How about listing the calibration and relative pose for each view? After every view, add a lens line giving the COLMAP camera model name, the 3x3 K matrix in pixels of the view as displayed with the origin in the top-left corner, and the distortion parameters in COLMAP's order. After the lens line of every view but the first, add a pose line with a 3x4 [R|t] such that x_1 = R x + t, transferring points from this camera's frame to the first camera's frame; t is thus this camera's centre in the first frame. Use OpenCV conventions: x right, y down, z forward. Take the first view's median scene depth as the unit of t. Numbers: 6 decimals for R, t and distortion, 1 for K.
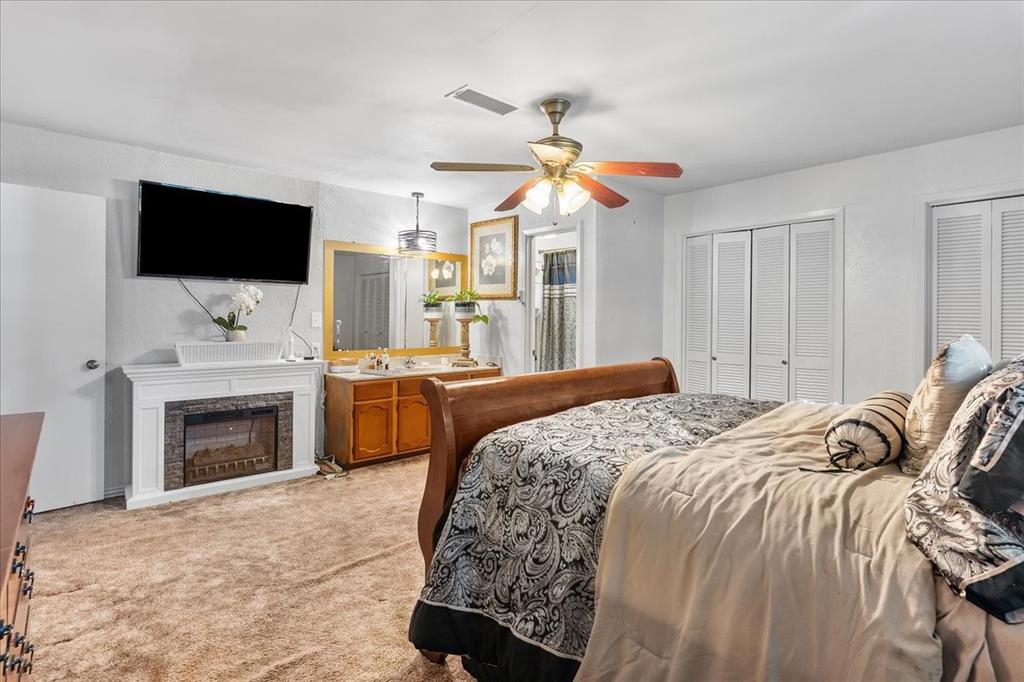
lens RADIAL K [[498.6, 0, 498.3], [0, 498.6, 316.4], [0, 0, 1]] dist [0.001068, 0.000041]
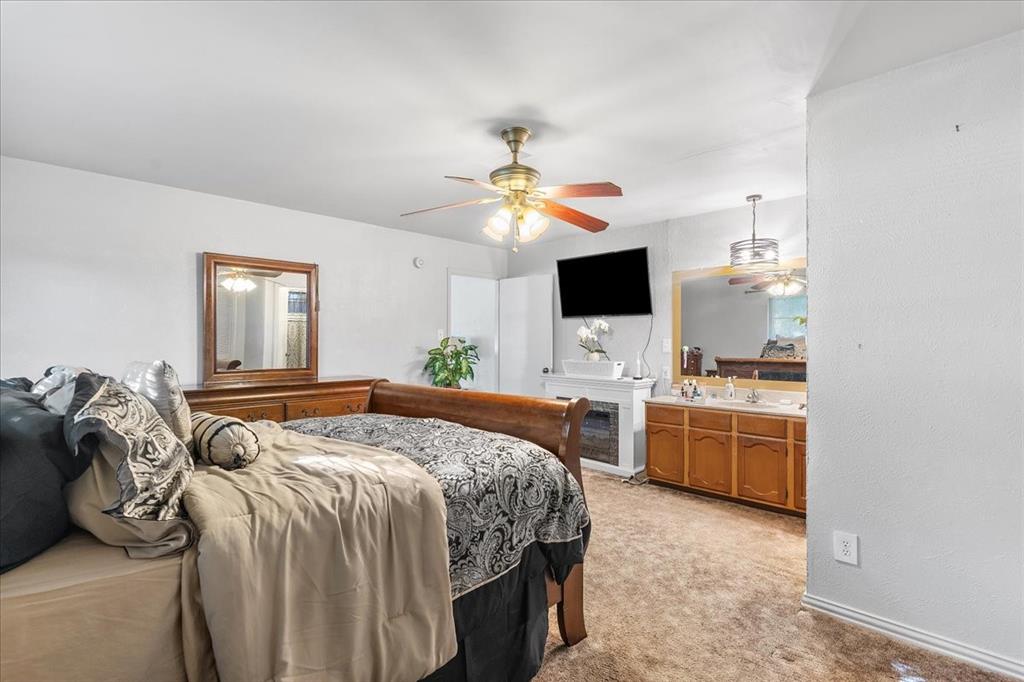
lens RADIAL K [[498.6, 0, 511.9], [0, 498.6, 340.8], [0, 0, 1]] dist [0.001068, 0.000041]
pose [[0.068807, -0.005997, -0.997612, 0.772645], [-0.000218, 0.999982, -0.006027, 0.002995], [0.997630, 0.000632, 0.068805, 0.633539]]
